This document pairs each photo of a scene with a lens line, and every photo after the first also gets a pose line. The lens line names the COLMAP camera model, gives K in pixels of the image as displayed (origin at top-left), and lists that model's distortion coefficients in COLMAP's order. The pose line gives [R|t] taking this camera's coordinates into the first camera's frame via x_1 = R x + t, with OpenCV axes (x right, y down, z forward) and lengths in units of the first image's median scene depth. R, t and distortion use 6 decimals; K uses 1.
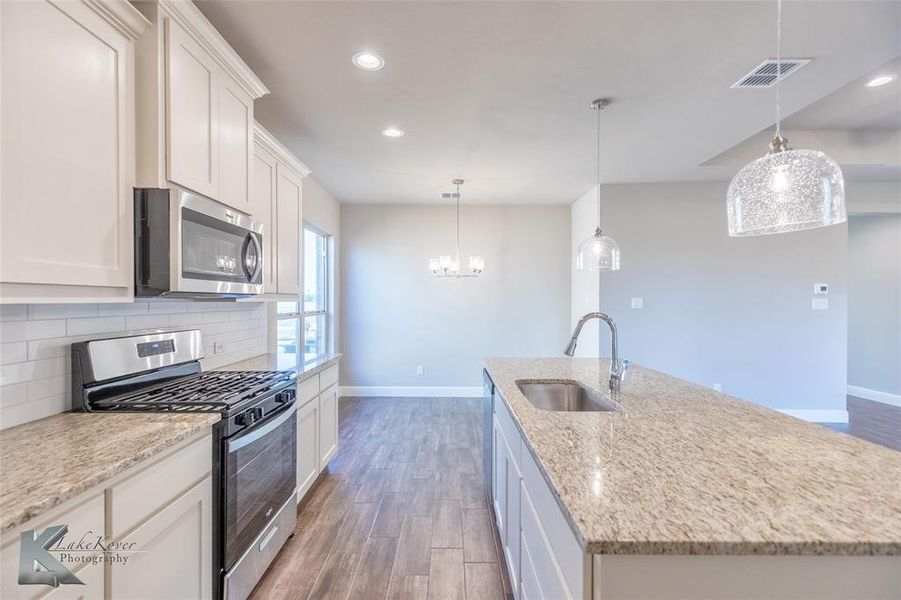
lens RADIAL K [[399.0, 0, 448.6], [0, 399.0, 303.9], [0, 0, 1]] dist [0.001080, 0.000398]
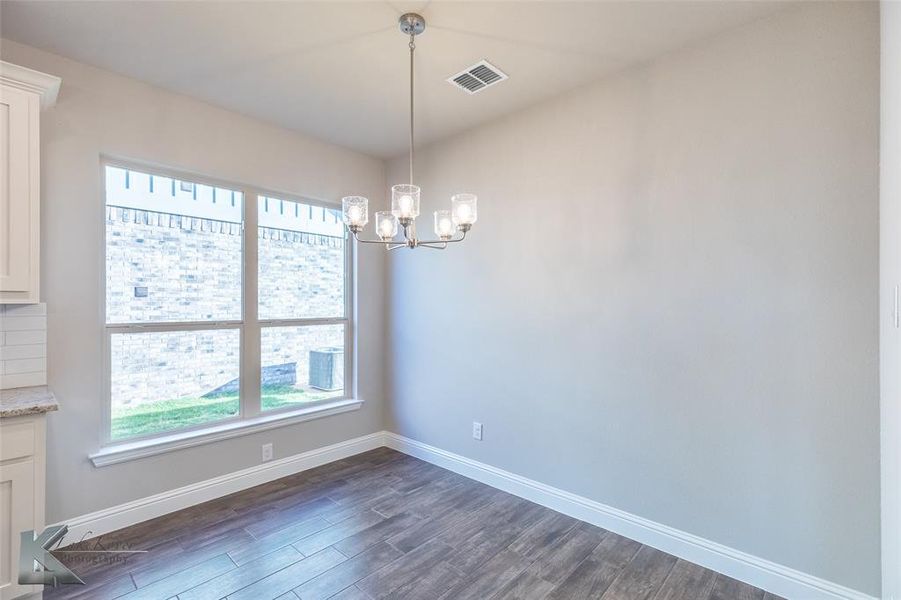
lens RADIAL K [[406.6, 0, 445.3], [0, 406.6, 301.2], [0, 0, 1]] dist [0.009972, -0.001868]
pose [[0.721431, -0.009915, -0.692415, 0.382033], [-0.001561, 0.999872, -0.015945, -0.000776], [0.692484, 0.012584, 0.721323, 0.776754]]
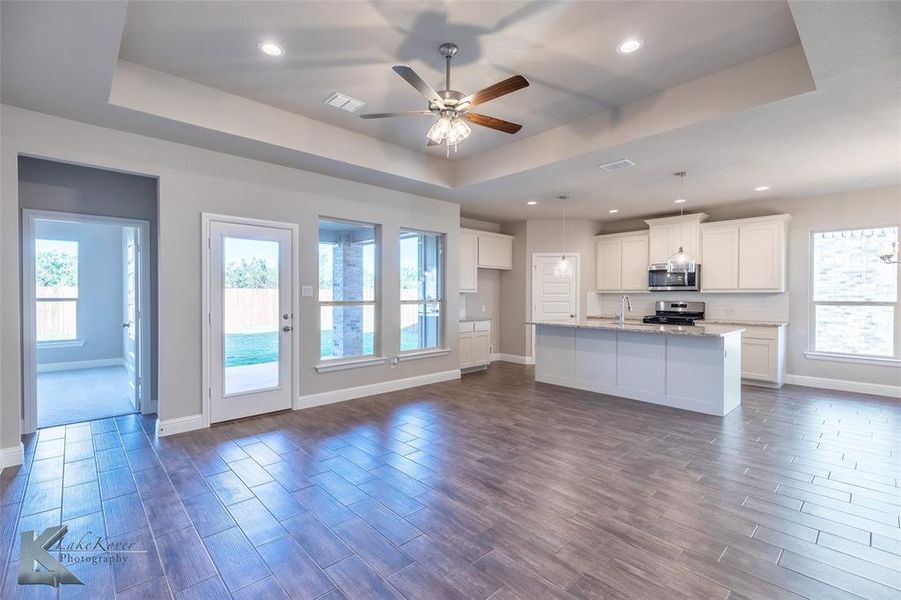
lens RADIAL K [[406.6, 0, 453.4], [0, 406.6, 298.4], [0, 0, 1]] dist [0.009972, -0.001868]
pose [[-0.730314, -0.000951, -0.683111, 1.476434], [-0.009893, 0.999909, 0.009184, 0.014146], [0.683040, 0.013465, -0.730257, 1.046223]]
